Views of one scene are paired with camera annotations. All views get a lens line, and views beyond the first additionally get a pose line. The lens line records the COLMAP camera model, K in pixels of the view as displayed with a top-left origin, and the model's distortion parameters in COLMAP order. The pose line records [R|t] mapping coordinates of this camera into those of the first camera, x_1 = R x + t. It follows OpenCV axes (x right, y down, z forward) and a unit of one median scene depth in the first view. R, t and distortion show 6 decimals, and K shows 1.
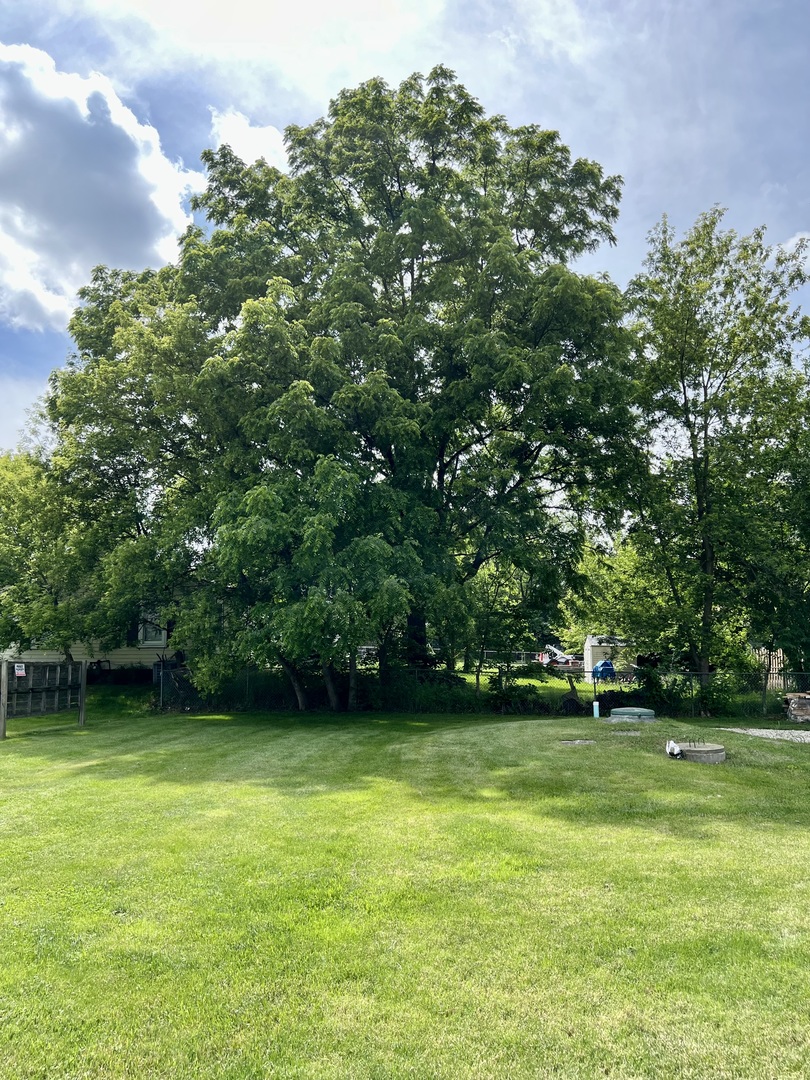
lens RADIAL K [[811.7, 0, 383.6], [0, 811.7, 539.8], [0, 0, 1]] dist [0.010007, -0.005366]
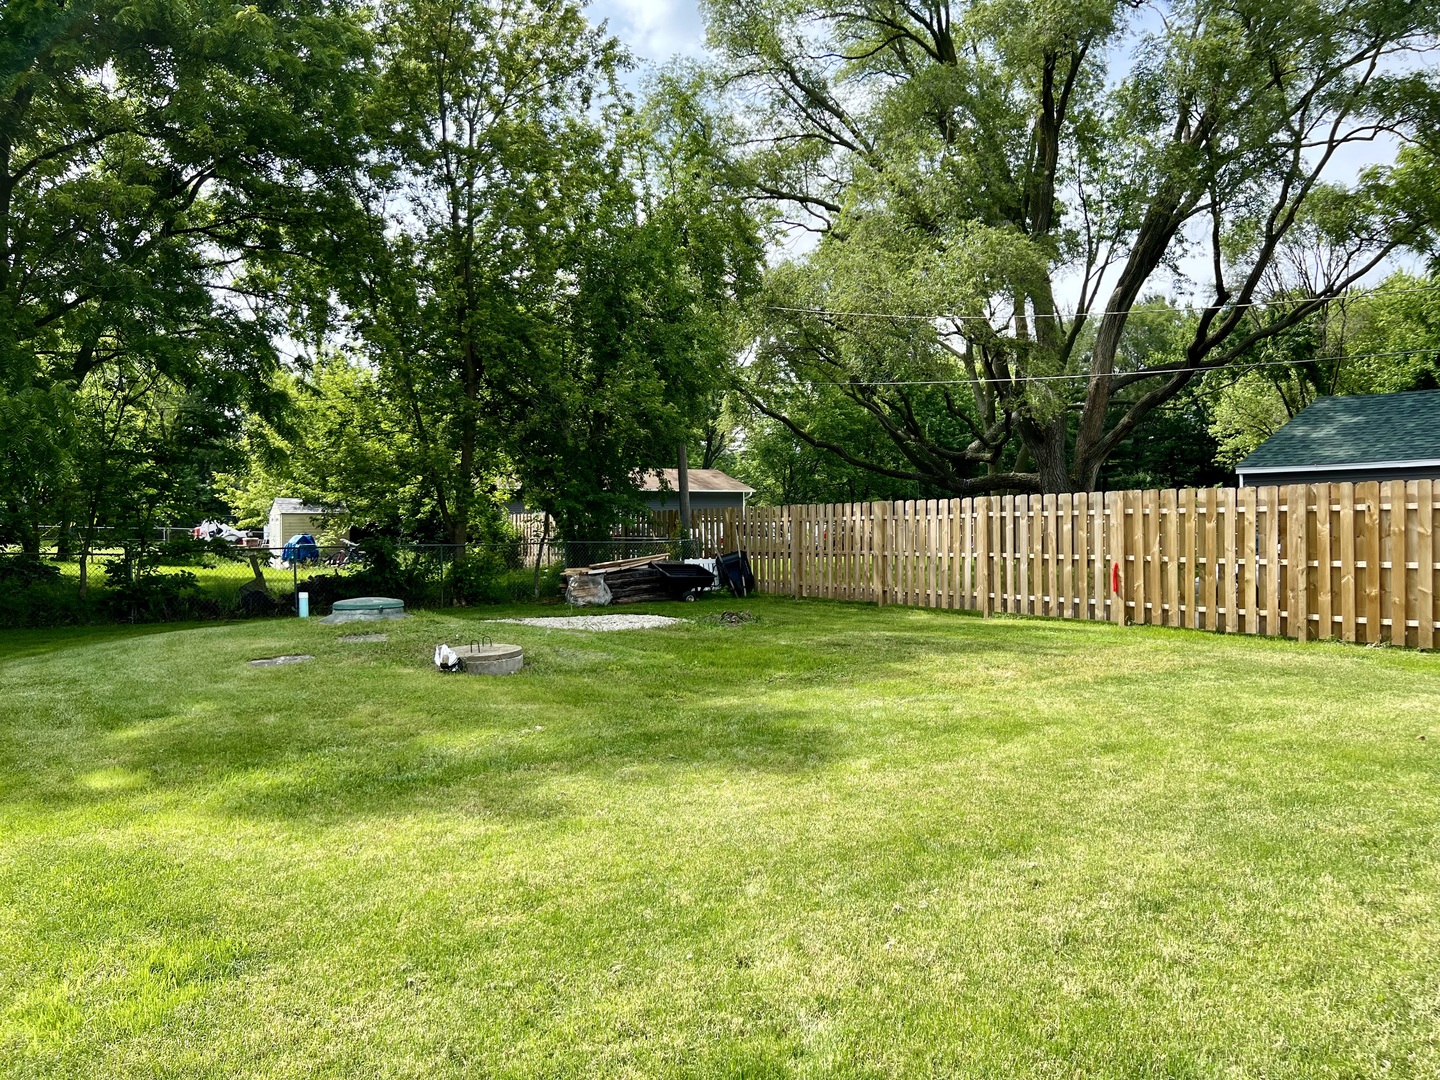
lens RADIAL K [[1095.3, 0, 713.2], [0, 1095.3, 541.1], [0, 0, 1]] dist [0.042400, -0.030619]
pose [[0.807643, -0.023981, 0.589185, 0.019600], [-0.063394, 0.989851, 0.127188, 0.033118], [-0.586255, -0.140073, 0.797925, 0.148959]]
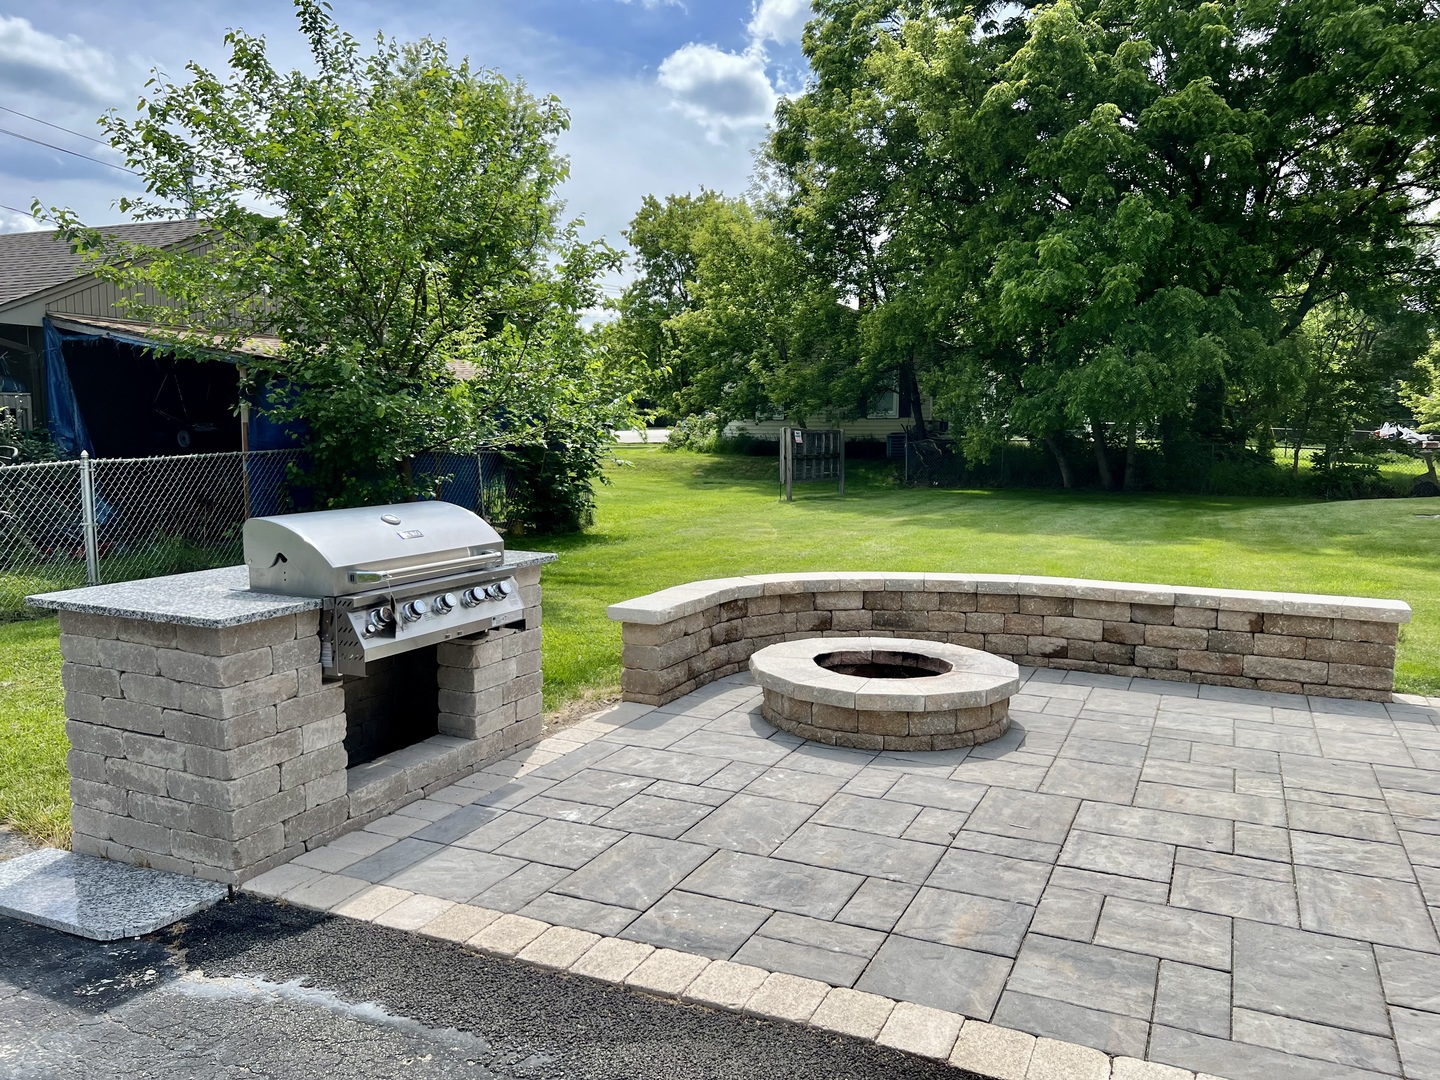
lens RADIAL K [[1095.3, 0, 713.2], [0, 1095.3, 541.1], [0, 0, 1]] dist [0.042400, -0.030619]
pose [[0.941996, 0.041442, -0.333054, -0.078034], [0.037774, 0.972951, 0.227903, -0.026376], [0.333490, -0.227265, 0.914951, -0.292288]]
